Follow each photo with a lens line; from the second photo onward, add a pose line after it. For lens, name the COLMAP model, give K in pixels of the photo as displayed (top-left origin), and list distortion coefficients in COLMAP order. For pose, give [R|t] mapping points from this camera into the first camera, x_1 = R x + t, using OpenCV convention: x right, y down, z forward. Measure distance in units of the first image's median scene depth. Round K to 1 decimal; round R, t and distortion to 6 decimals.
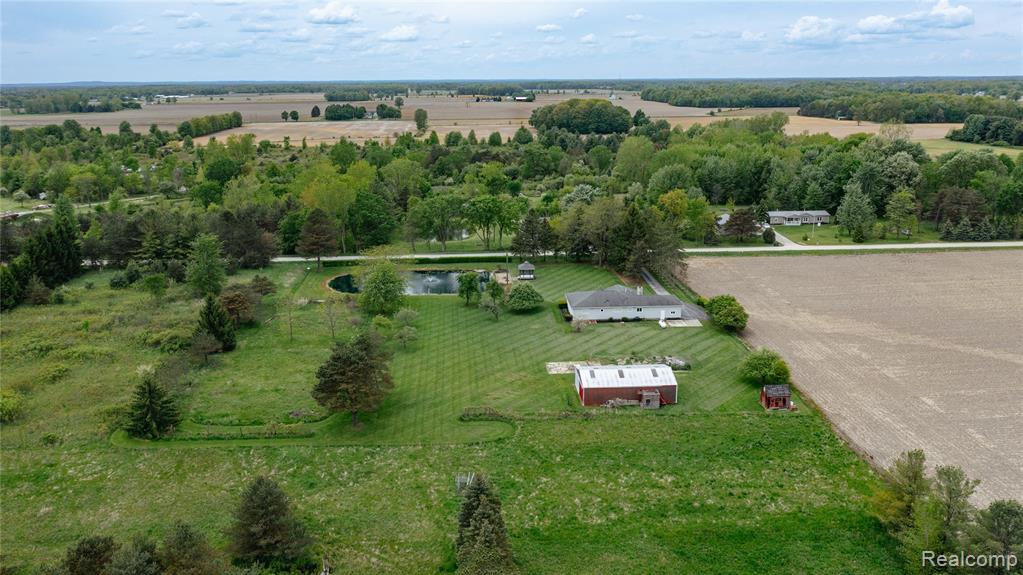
lens RADIAL K [[808.2, 0, 506.6], [0, 808.2, 287.6], [0, 0, 1]] dist [-0.020063, 0.007029]
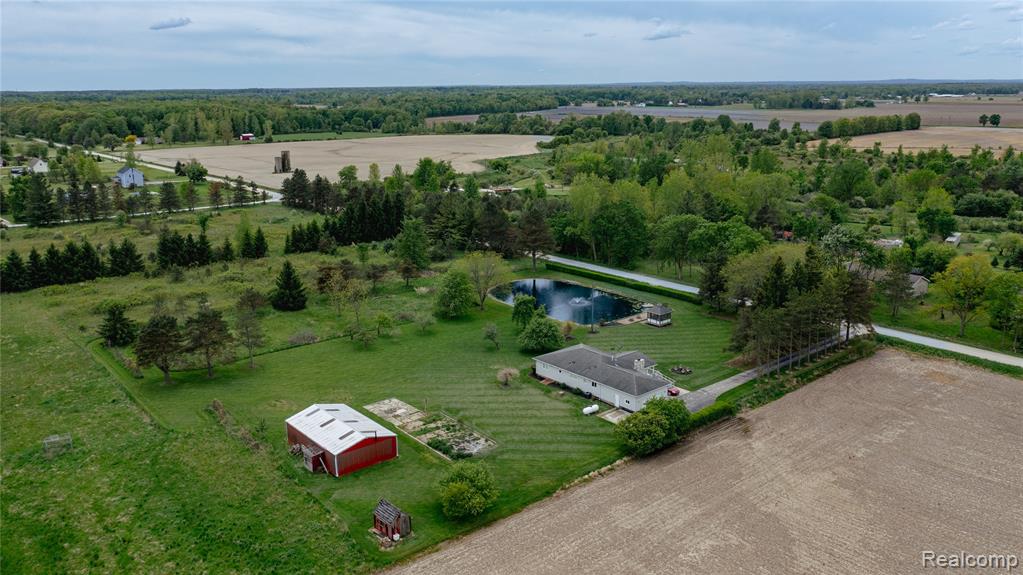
lens RADIAL K [[808.2, 0, 509.5], [0, 808.2, 278.5], [0, 0, 1]] dist [-0.020063, 0.007029]
pose [[0.604448, 0.188817, -0.773945, 0.177906], [-0.194578, 0.977074, 0.086409, -0.031275], [0.772517, 0.098363, 0.627329, 0.115827]]
